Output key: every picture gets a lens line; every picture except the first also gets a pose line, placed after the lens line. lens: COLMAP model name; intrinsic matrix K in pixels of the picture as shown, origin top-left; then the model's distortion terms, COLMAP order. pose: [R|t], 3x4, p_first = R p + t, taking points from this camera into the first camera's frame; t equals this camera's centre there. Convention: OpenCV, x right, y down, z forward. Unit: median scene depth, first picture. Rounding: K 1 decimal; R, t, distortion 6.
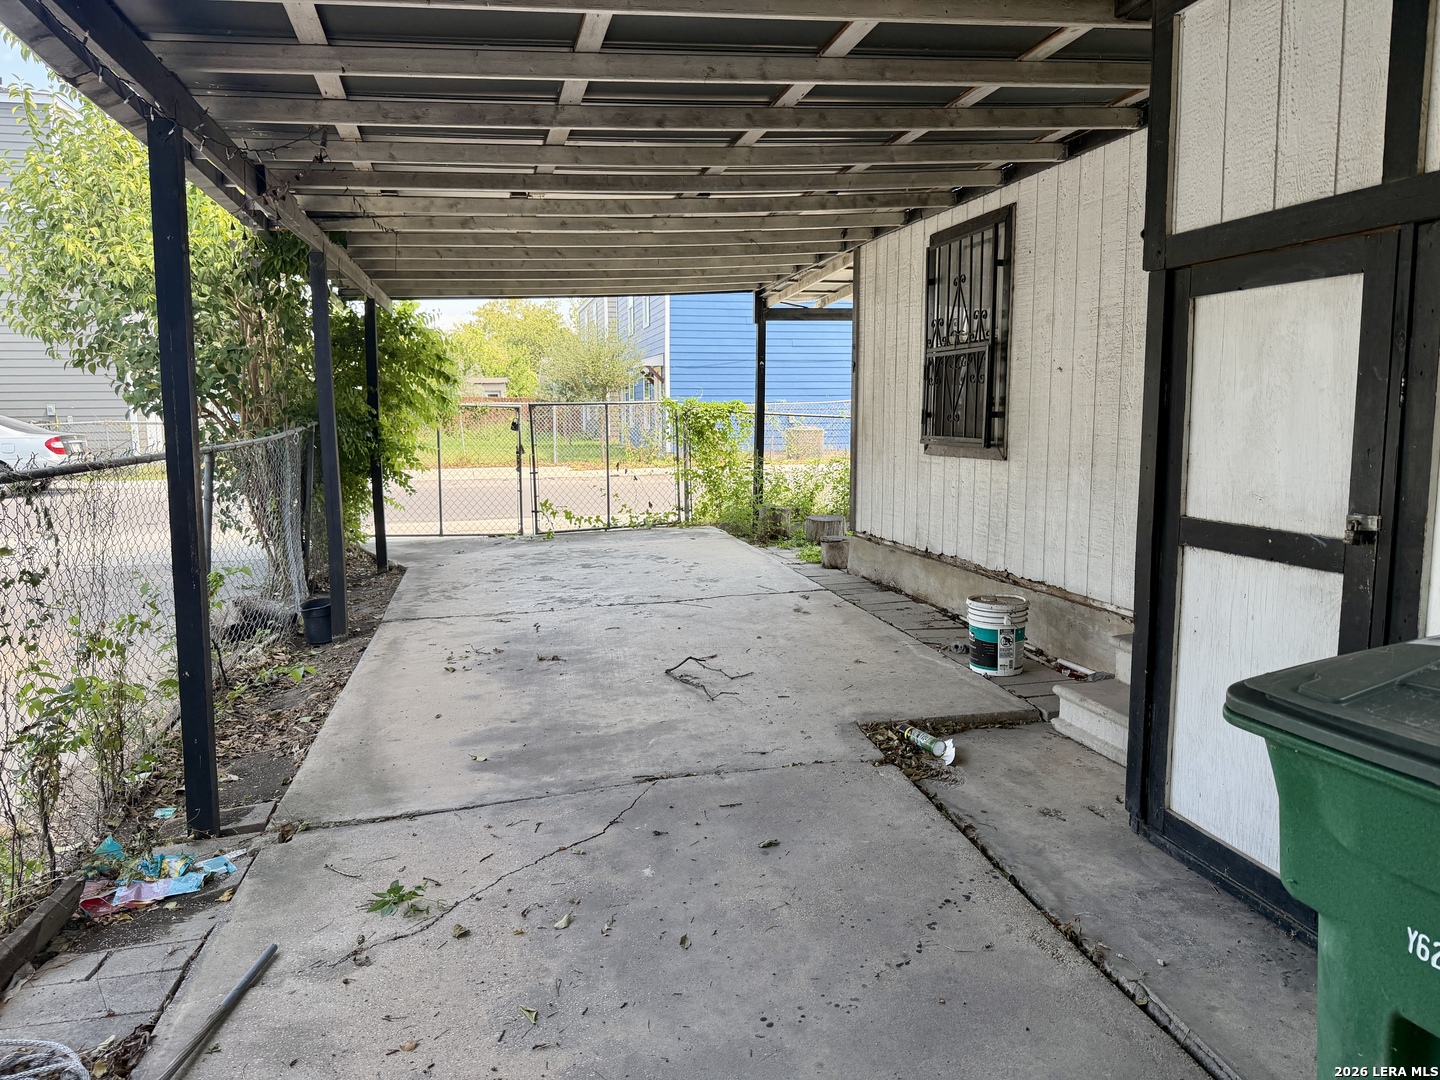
lens RADIAL K [[1015.9, 0, 716.3], [0, 1015.9, 536.5], [0, 0, 1]] dist [0.128285, -0.183519]
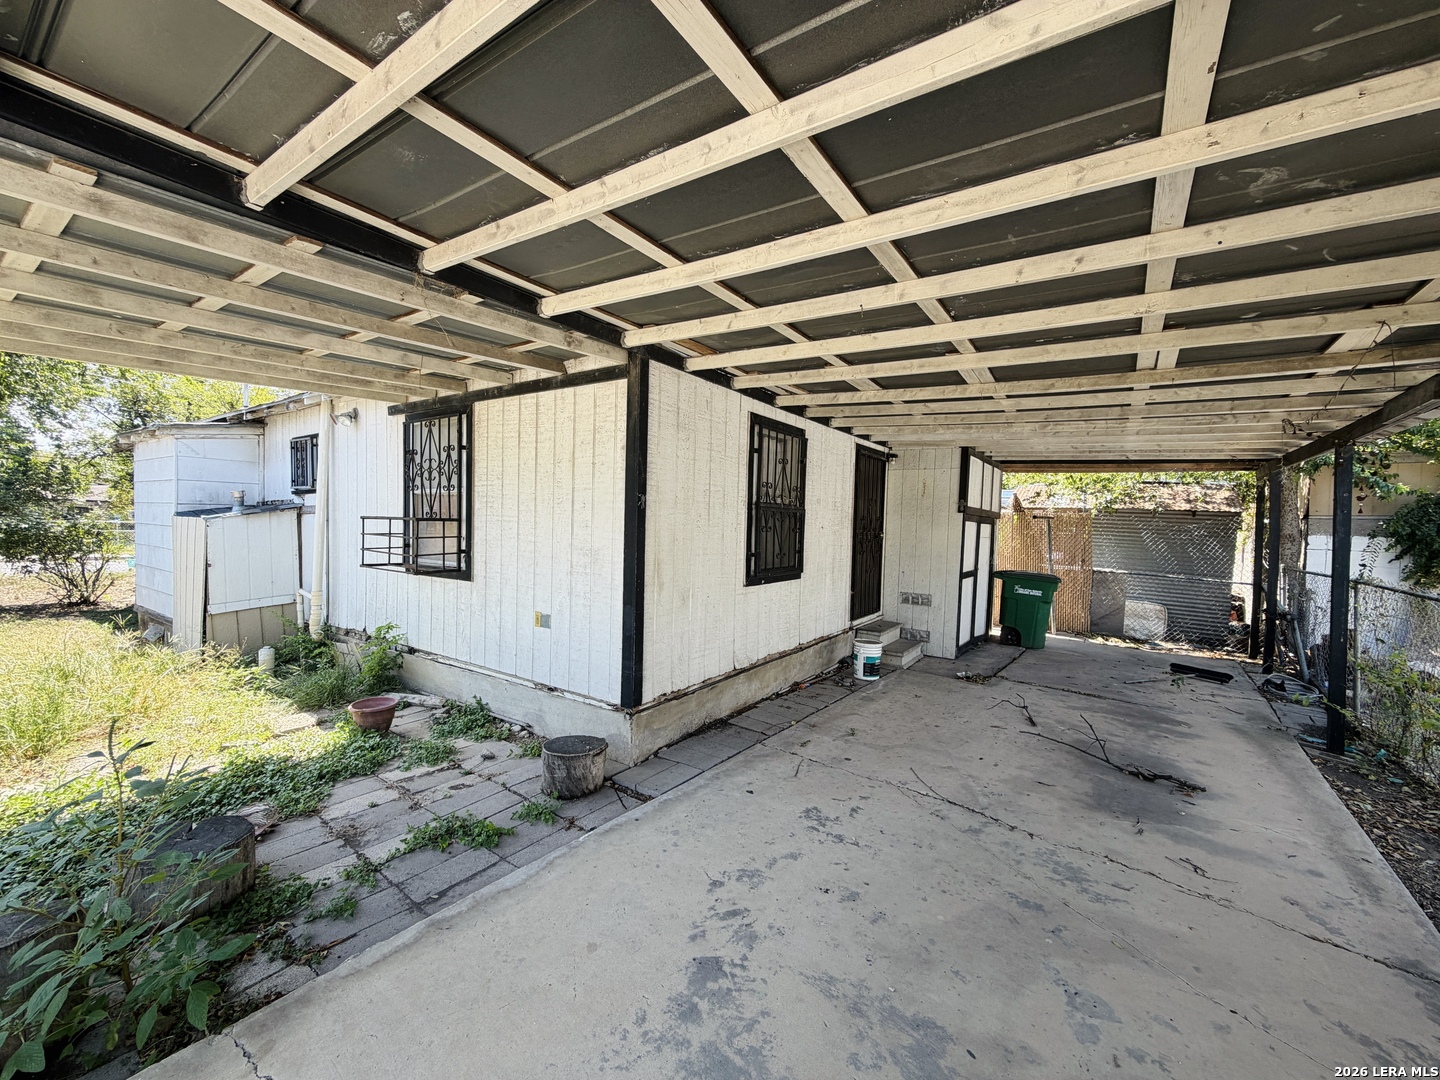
lens RADIAL K [[576.8, 0, 720.0], [0, 576.8, 540.0], [0, 0, 1]] dist [0.001310, 0.000355]
pose [[-0.662593, -0.023062, 0.748625, -0.385128], [0.077483, 0.992052, 0.099140, -0.276526], [-0.744961, 0.123695, -0.655540, 1.974359]]
